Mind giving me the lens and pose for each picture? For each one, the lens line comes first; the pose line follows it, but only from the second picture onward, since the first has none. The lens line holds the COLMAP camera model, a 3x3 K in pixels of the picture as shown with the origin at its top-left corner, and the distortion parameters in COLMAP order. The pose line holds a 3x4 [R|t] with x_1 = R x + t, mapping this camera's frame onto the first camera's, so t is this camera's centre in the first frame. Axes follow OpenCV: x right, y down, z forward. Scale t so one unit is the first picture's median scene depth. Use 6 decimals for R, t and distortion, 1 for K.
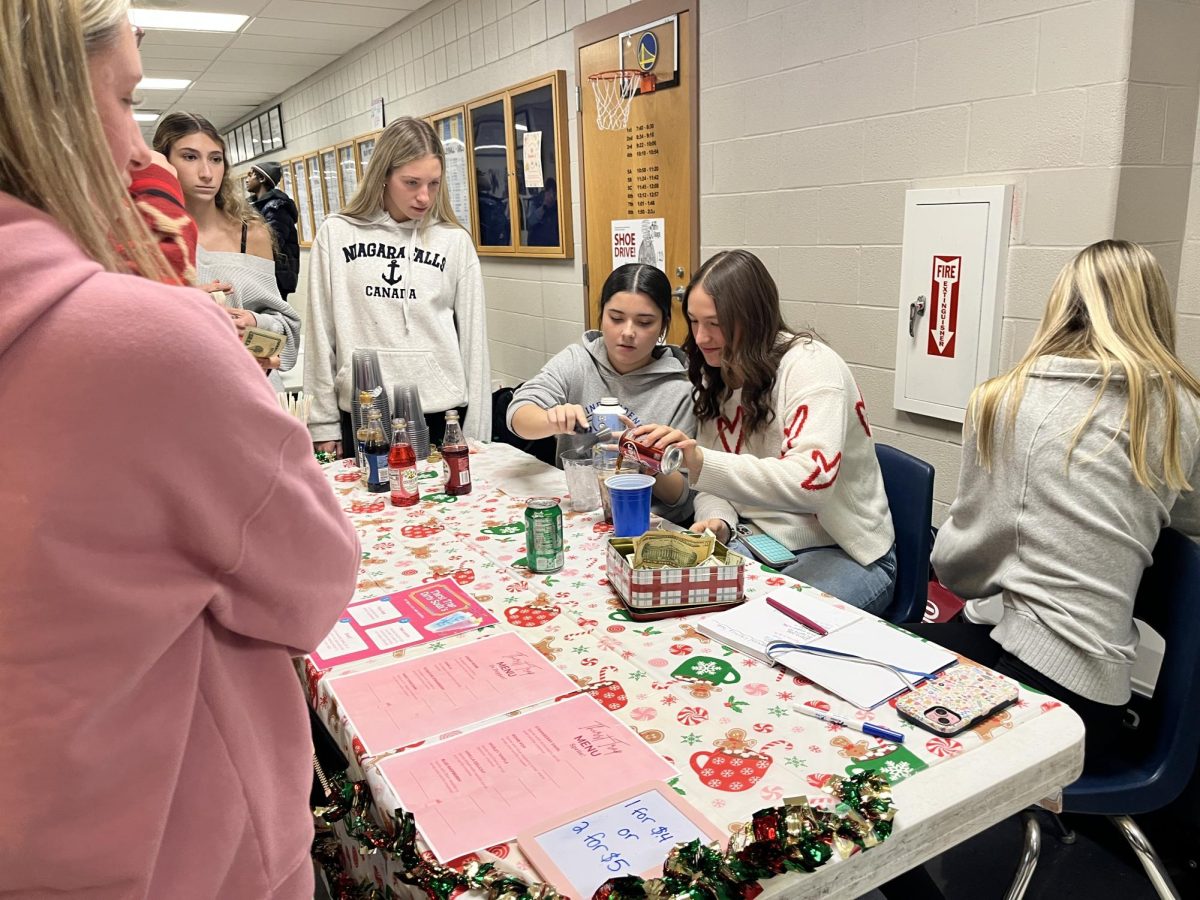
lens RADIAL K [[876.8, 0, 600.0], [0, 876.8, 450.0], [0, 0, 1]] dist [0.018753, -0.053526]
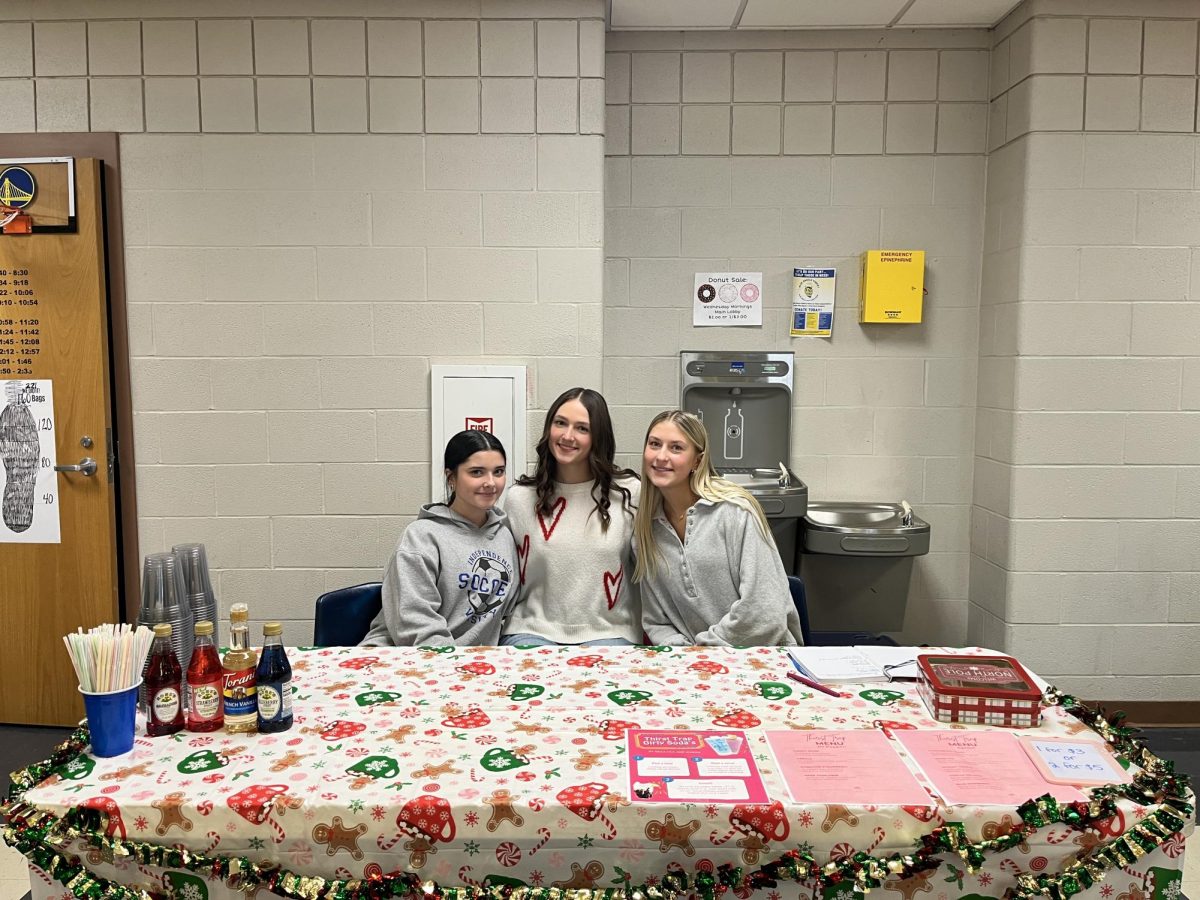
lens RADIAL K [[876.8, 0, 600.0], [0, 876.8, 450.0], [0, 0, 1]] dist [0.018753, -0.053526]
pose [[0.534548, -0.043775, 0.844003, -0.820342], [0.196943, 0.977616, -0.074029, -0.079340], [-0.821871, 0.205793, 0.531204, 0.329424]]
